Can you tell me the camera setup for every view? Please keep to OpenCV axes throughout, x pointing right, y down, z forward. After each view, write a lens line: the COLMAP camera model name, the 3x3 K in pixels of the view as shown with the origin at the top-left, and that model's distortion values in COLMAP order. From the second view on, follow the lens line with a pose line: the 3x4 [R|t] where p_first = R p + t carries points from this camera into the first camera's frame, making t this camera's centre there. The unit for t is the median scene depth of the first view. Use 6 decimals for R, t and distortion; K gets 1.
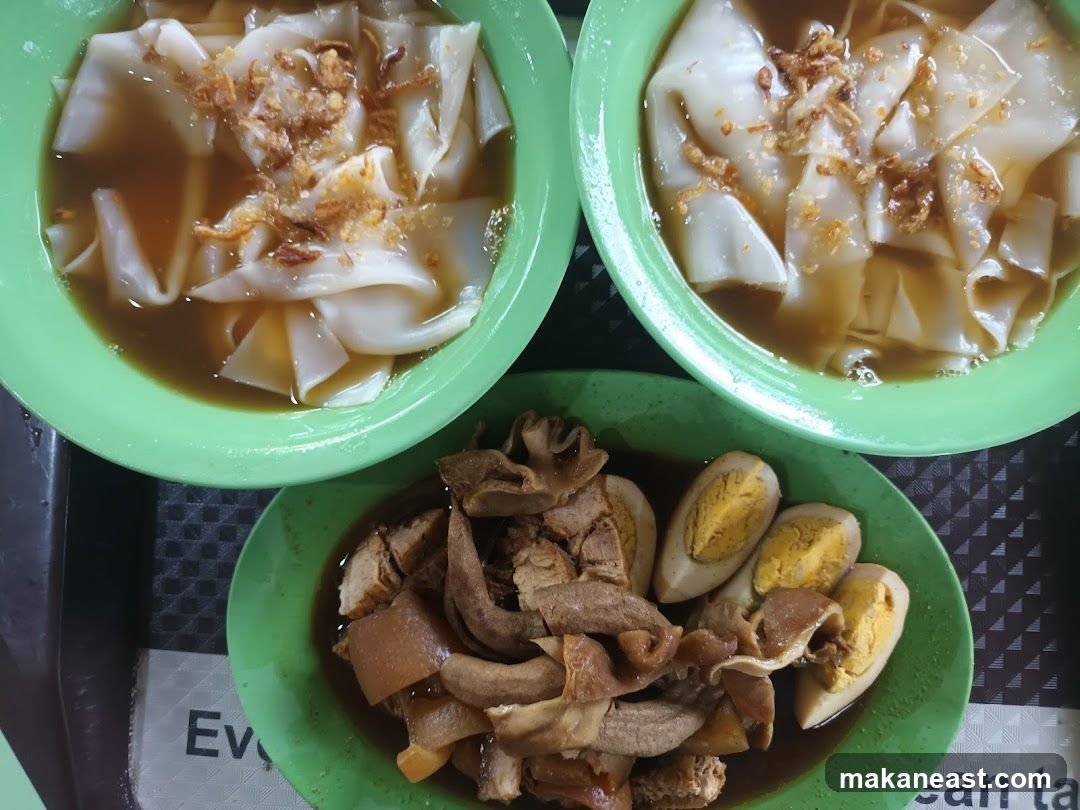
lens RADIAL K [[910.6, 0, 540.0], [0, 910.6, 405.0], [0, 0, 1]] dist [-0.052226, 0.002731]
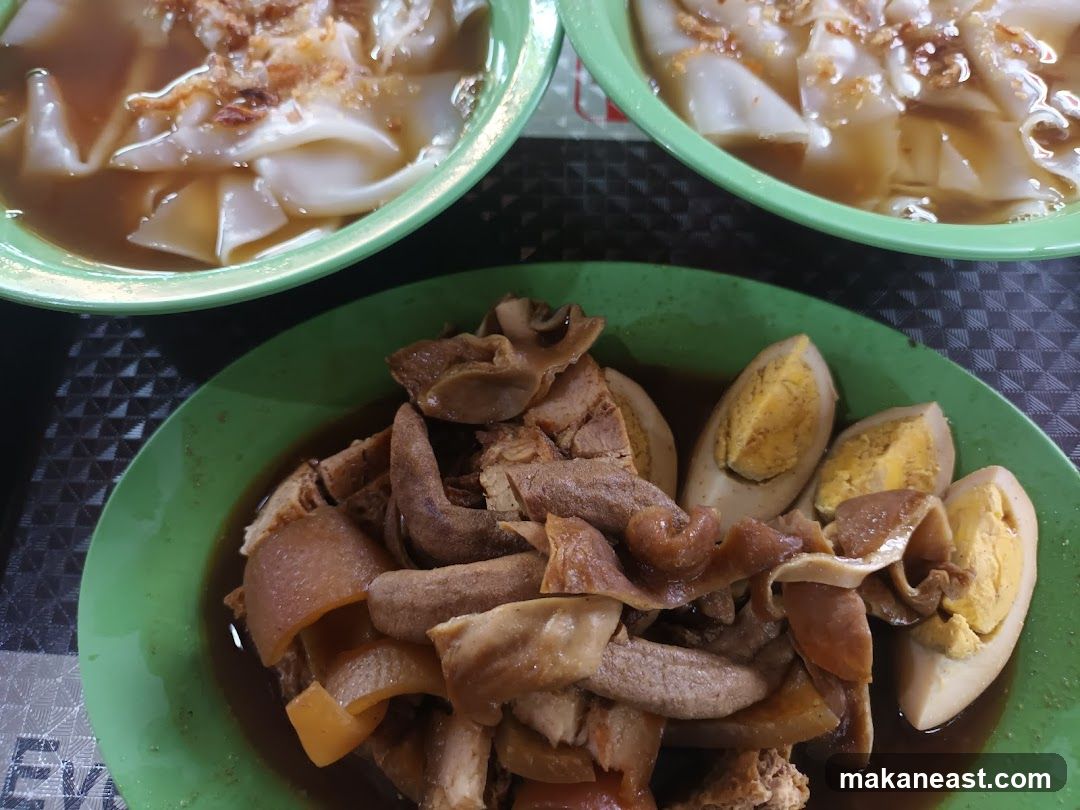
lens RADIAL K [[910.6, 0, 540.0], [0, 910.6, 405.0], [0, 0, 1]] dist [-0.052226, 0.002731]
pose [[0.999674, -0.013520, -0.021659, 0.034755], [0.003756, 0.916946, -0.398994, 0.426616], [0.025255, 0.398782, 0.916698, 0.314911]]
